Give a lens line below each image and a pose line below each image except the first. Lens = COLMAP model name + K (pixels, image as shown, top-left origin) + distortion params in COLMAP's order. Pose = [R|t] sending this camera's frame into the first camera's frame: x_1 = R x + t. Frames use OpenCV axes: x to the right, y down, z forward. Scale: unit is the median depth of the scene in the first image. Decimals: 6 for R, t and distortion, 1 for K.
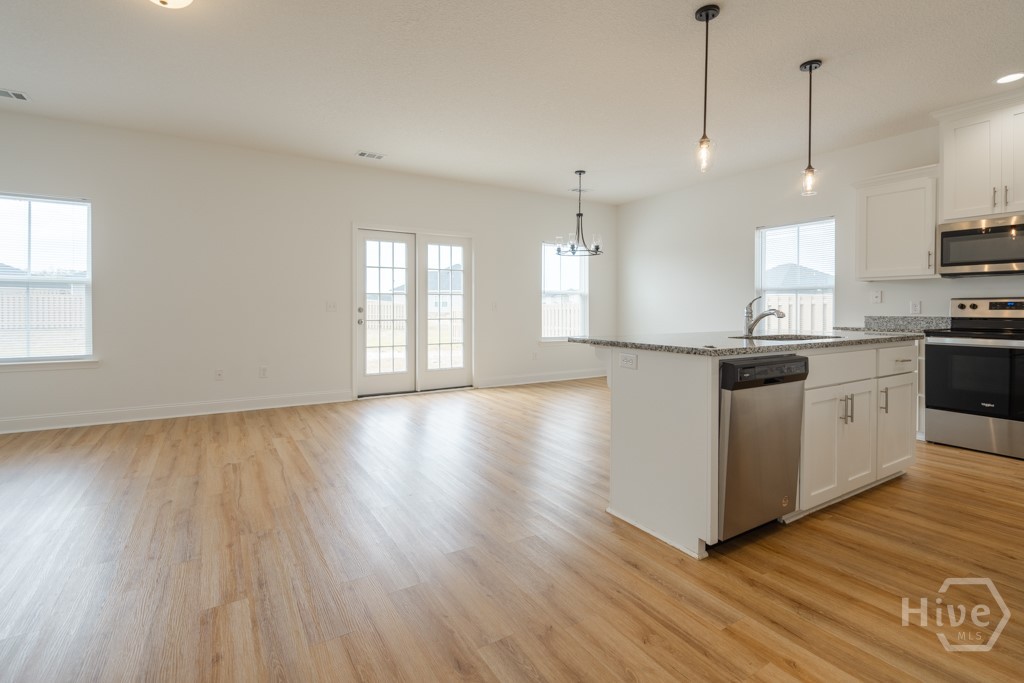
lens RADIAL K [[478.5, 0, 508.3], [0, 478.5, 306.4], [0, 0, 1]] dist [-0.000708, -0.000532]
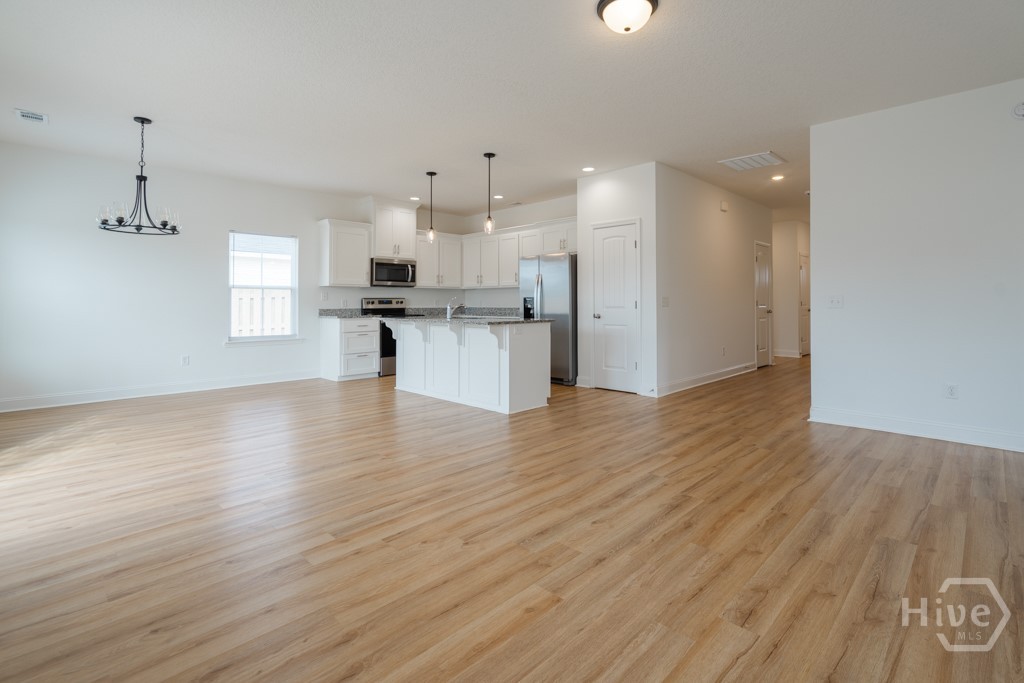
lens RADIAL K [[482.0, 0, 531.0], [0, 482.0, 288.4], [0, 0, 1]] dist [-0.000080, 0.000576]
pose [[-0.257303, 0.028402, 0.965913, -0.798180], [0.000329, 0.999570, -0.029304, -0.000351], [-0.966331, -0.007222, -0.257201, 0.692380]]
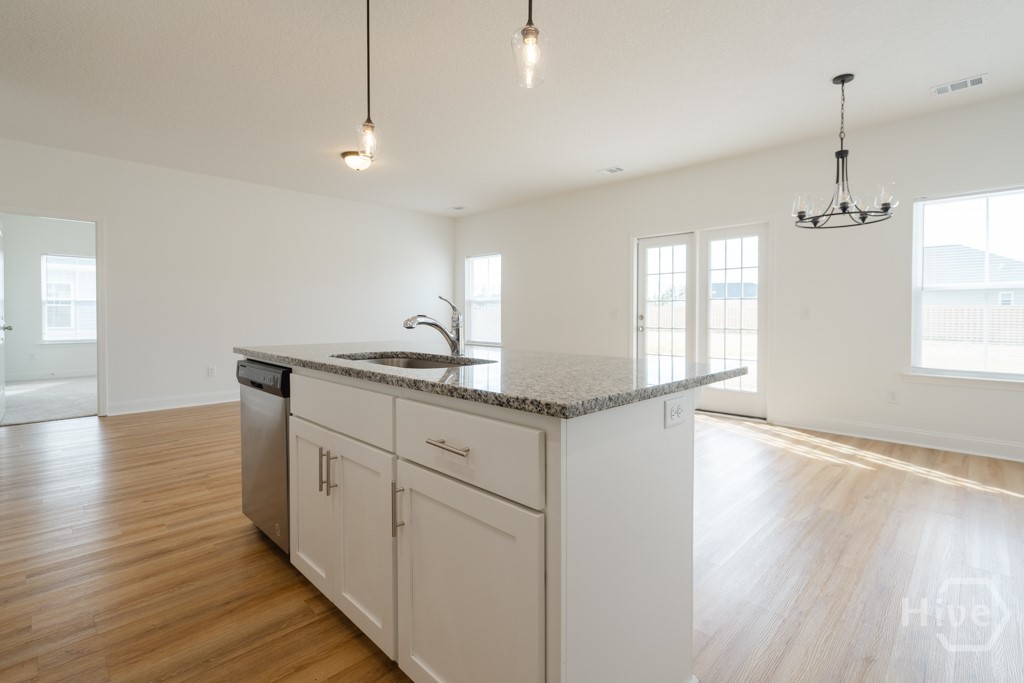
lens RADIAL K [[477.8, 0, 515.3], [0, 477.8, 322.5], [0, 0, 1]] dist [-0.001335, -0.000099]
pose [[0.236609, 0.013048, -0.971517, 0.687485], [0.000892, 0.999906, 0.013647, 0.004661], [0.971604, -0.004095, 0.236576, 0.544628]]
